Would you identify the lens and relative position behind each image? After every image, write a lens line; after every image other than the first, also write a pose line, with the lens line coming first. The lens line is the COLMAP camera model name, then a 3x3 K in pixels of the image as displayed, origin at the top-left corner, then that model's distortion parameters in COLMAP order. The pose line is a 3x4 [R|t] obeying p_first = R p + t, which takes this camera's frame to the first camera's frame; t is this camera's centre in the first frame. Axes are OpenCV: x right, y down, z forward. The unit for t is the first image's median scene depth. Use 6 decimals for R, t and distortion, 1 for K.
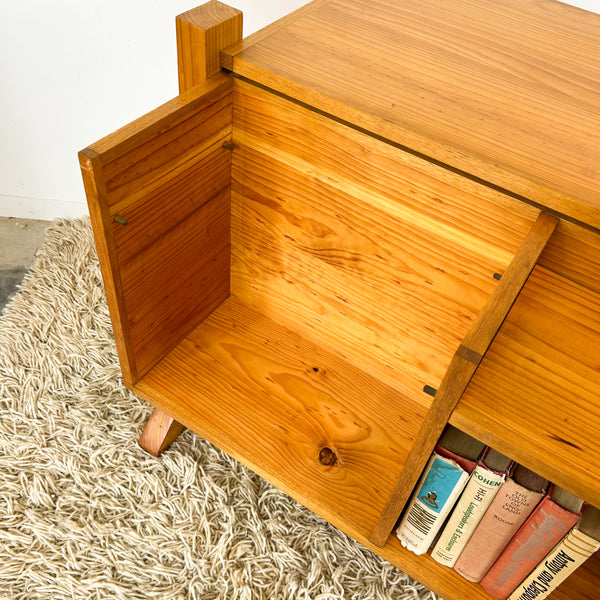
lens RADIAL K [[612.6, 0, 302.2], [0, 612.6, 300.6], [0, 0, 1]] dist [0.018398, 0.000000]
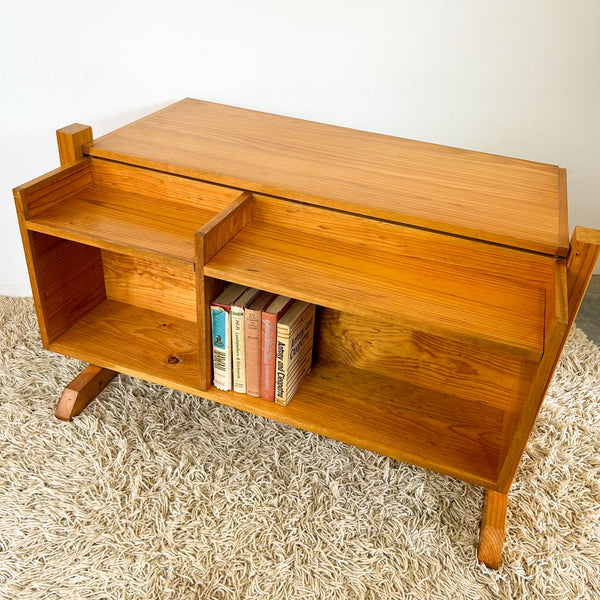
lens RADIAL K [[612.6, 0, 303.0], [0, 612.6, 299.6], [0, 0, 1]] dist [0.018398, 0.000000]
pose [[0.973318, -0.145061, 0.177788, 0.121077], [0.182813, 0.958499, -0.218767, 0.562011], [-0.138675, 0.245432, 0.959444, -0.769006]]
